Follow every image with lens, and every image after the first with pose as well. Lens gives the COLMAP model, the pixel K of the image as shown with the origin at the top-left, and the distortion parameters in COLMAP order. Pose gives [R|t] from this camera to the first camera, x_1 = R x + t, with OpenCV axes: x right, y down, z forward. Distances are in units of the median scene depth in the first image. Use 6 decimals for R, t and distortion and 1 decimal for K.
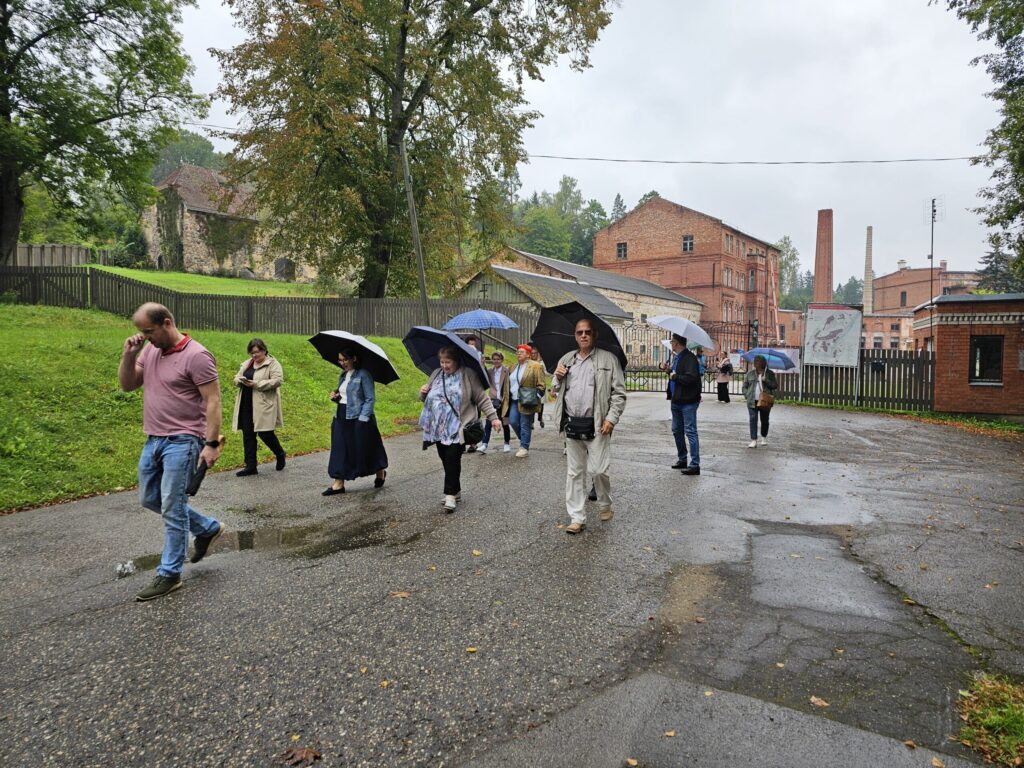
lens RADIAL K [[682.5, 0, 521.9], [0, 682.5, 380.3], [0, 0, 1]] dist [0.042842, -0.010853]
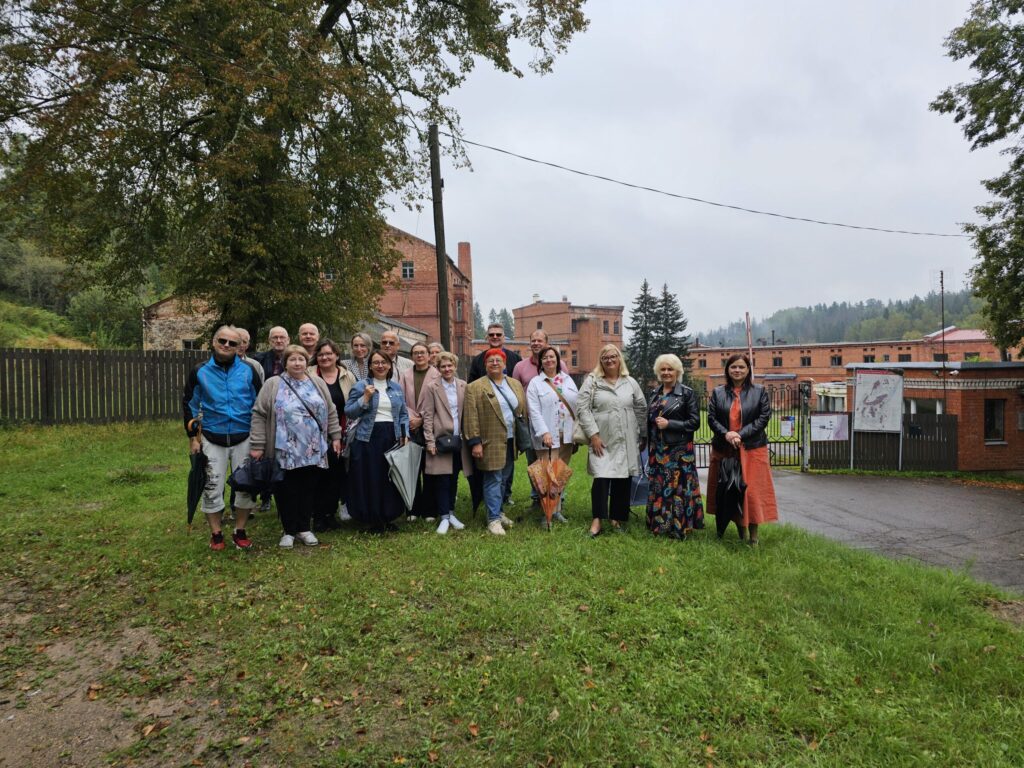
lens RADIAL K [[682.5, 0, 510.5], [0, 682.5, 387.2], [0, 0, 1]] dist [0.042842, -0.010853]
pose [[0.839458, -0.032025, 0.542480, -0.153532], [0.039657, 0.999211, -0.002379, -0.029889], [-0.541975, 0.023511, 0.840066, 0.131232]]
